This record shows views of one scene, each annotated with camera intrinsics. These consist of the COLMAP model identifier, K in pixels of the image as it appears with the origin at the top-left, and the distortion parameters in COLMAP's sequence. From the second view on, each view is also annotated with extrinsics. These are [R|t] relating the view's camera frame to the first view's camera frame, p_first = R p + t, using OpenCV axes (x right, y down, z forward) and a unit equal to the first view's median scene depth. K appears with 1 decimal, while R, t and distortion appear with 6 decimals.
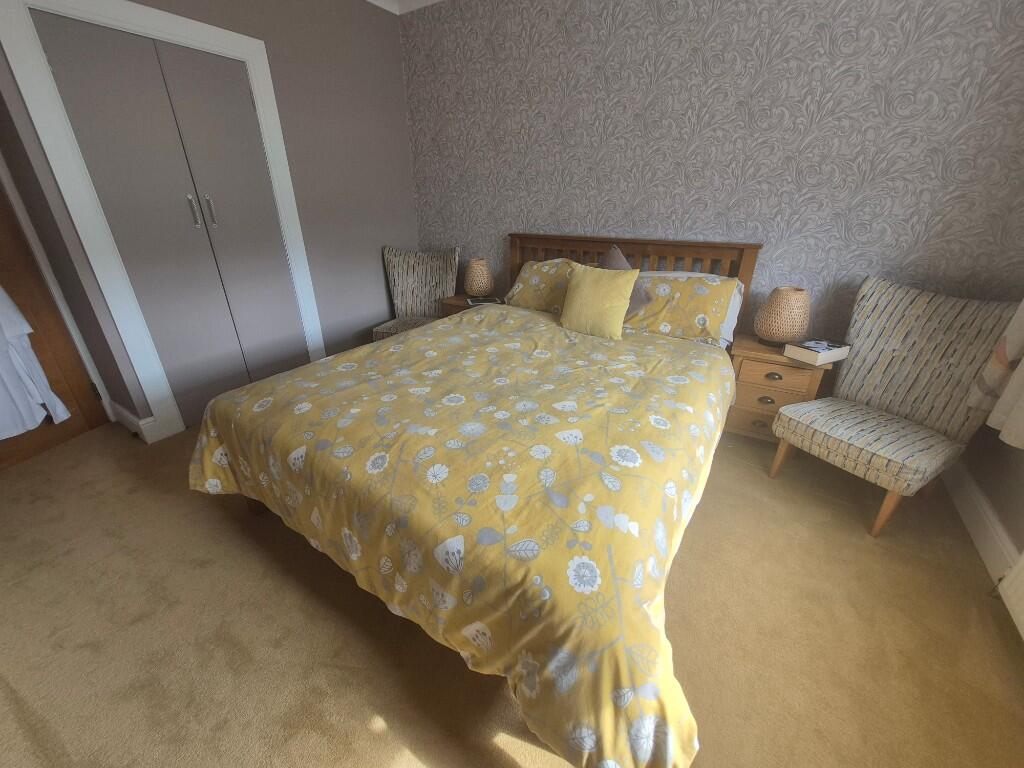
lens RADIAL K [[399.0, 0, 504.6], [0, 399.0, 381.3], [0, 0, 1]] dist [0.001360, 0.000032]
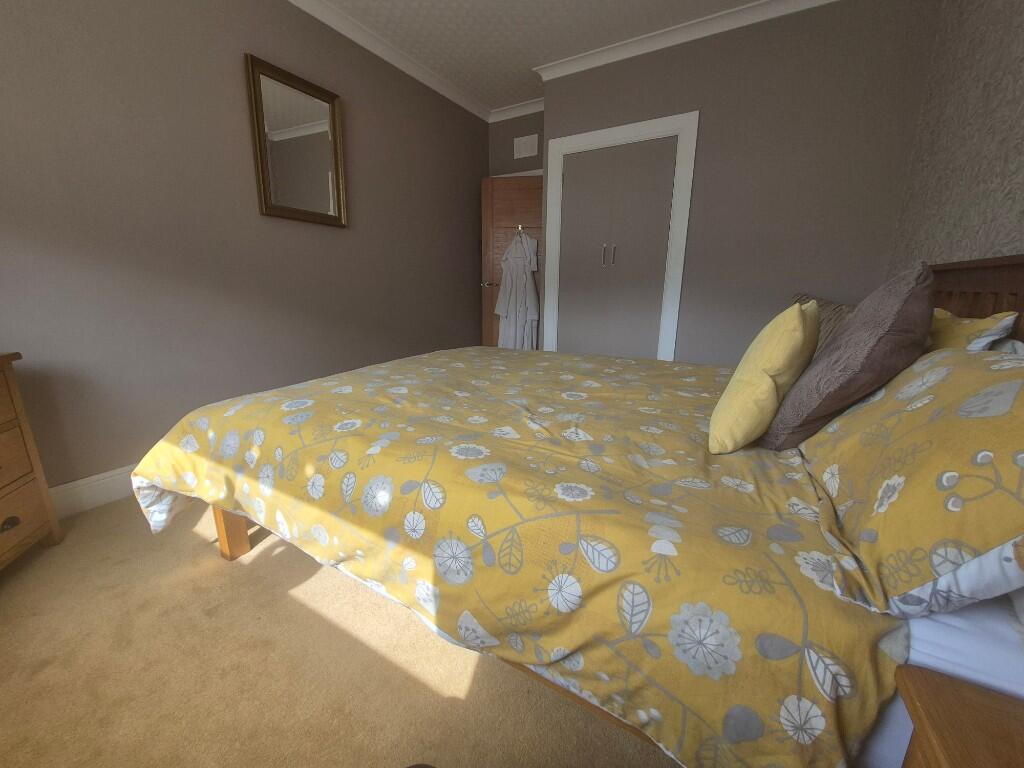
lens RADIAL K [[399.0, 0, 504.6], [0, 399.0, 381.3], [0, 0, 1]] dist [0.001360, 0.000032]
pose [[0.052743, 0.233650, -0.970889, 0.827522], [-0.412445, 0.890539, 0.191908, -0.189999], [0.909454, 0.390317, 0.143337, 0.794344]]
